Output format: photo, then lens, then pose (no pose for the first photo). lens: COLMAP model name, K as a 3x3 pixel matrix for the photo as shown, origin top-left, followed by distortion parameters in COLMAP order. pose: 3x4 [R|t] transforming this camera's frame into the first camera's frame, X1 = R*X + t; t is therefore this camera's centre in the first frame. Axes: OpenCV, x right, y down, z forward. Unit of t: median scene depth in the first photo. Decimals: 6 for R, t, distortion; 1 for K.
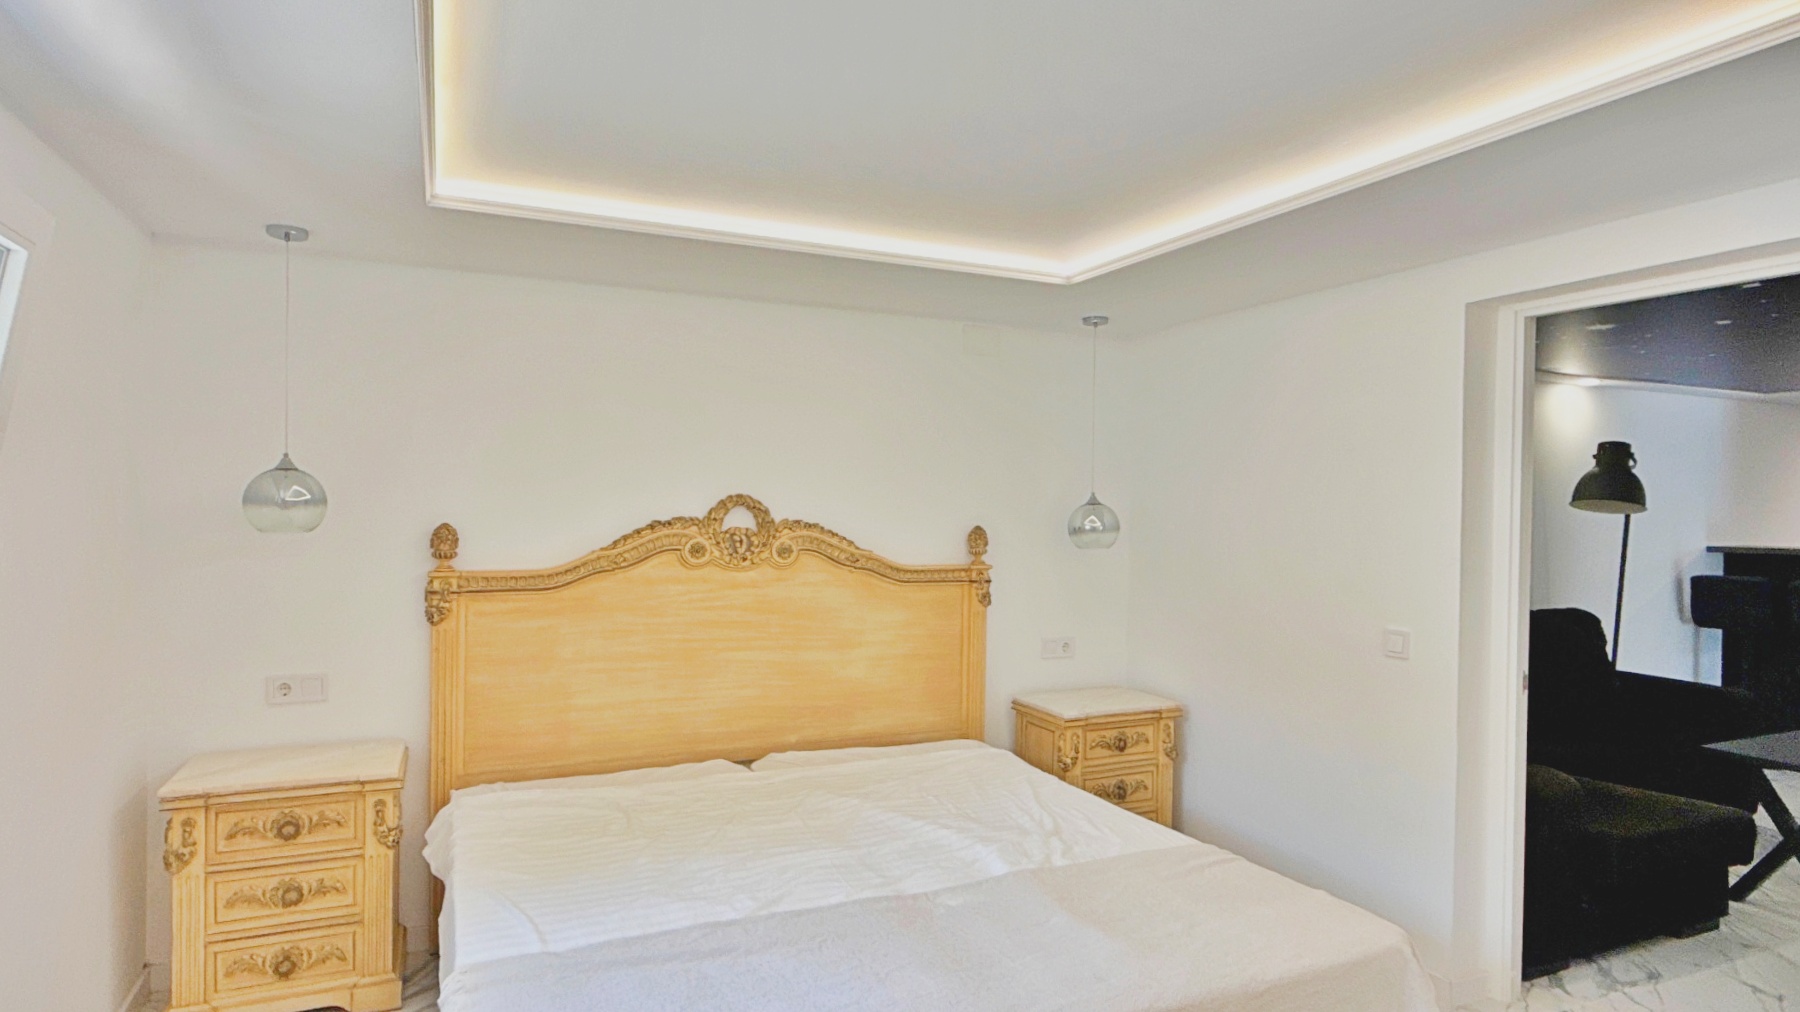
lens RADIAL K [[997.0, 0, 890.2], [0, 997.0, 514.2], [0, 0, 1]] dist [-0.004377, -0.001221]
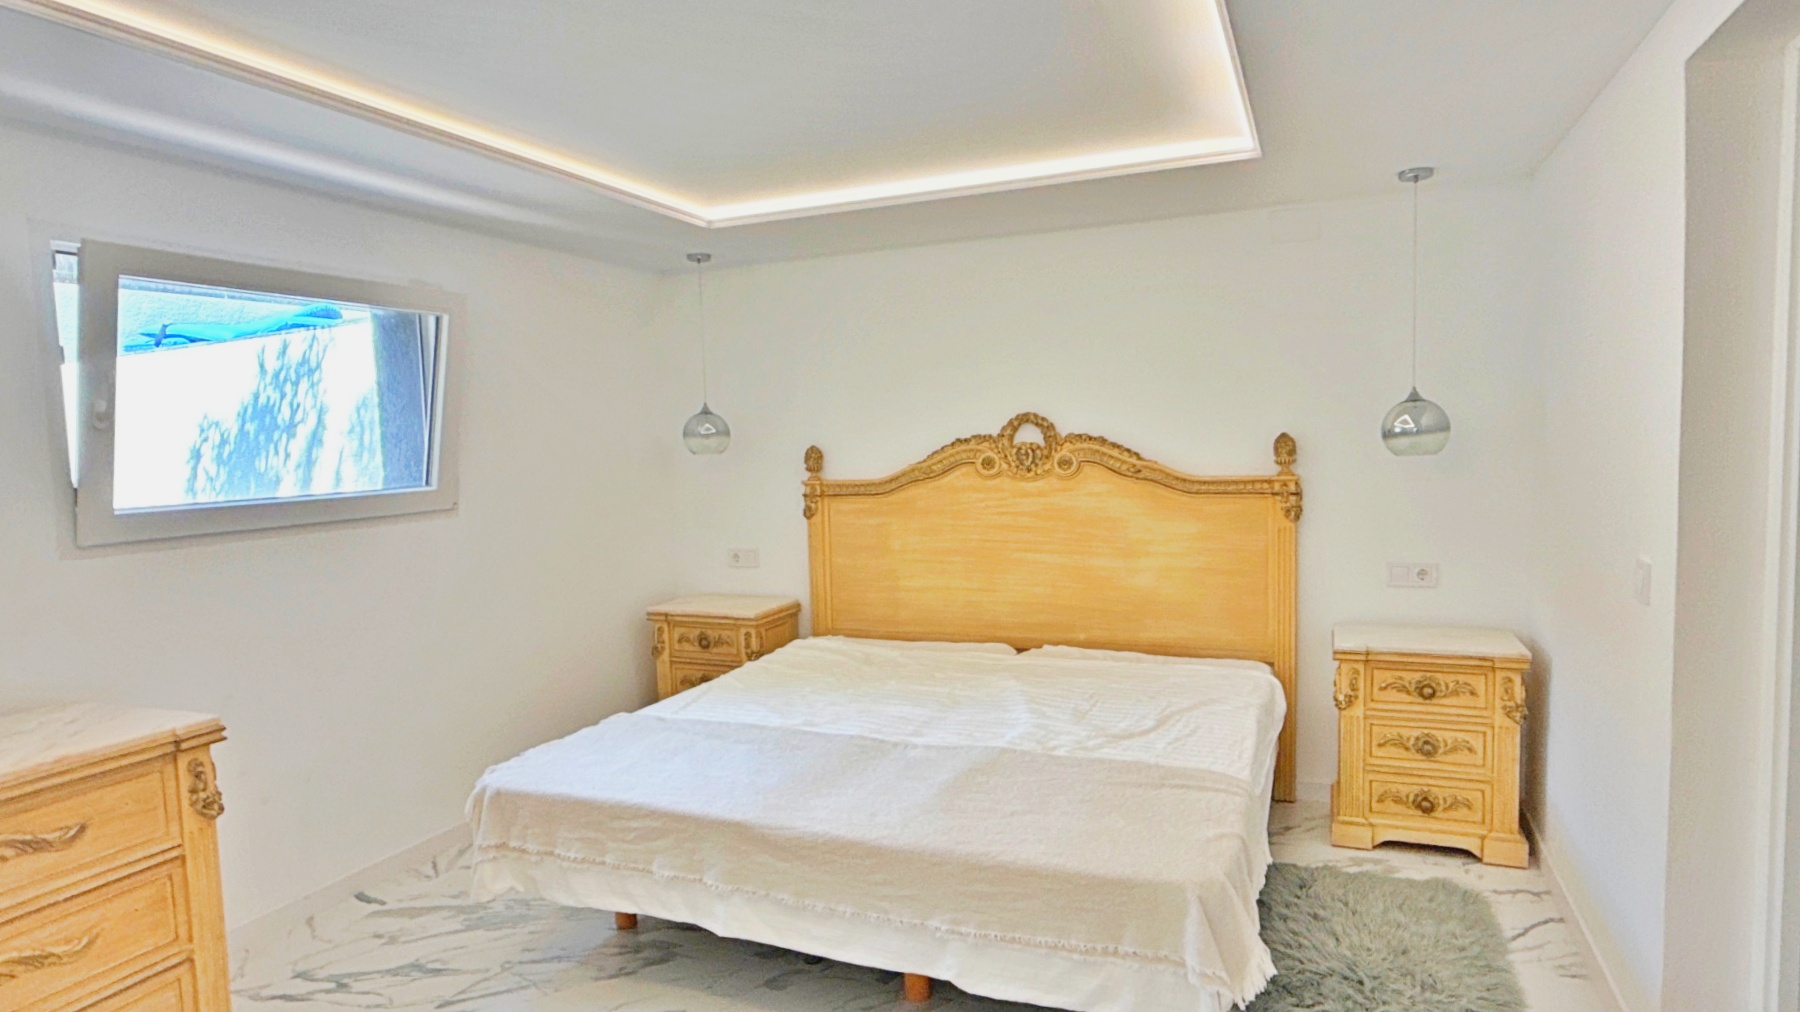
lens RADIAL K [[997.0, 0, 890.2], [0, 997.0, 514.2], [0, 0, 1]] dist [-0.004377, -0.001221]
pose [[0.667096, 0.022391, -0.744635, 0.583735], [0.031852, 0.997777, 0.058538, 0.023404], [0.744290, -0.062769, 0.664900, 0.136969]]
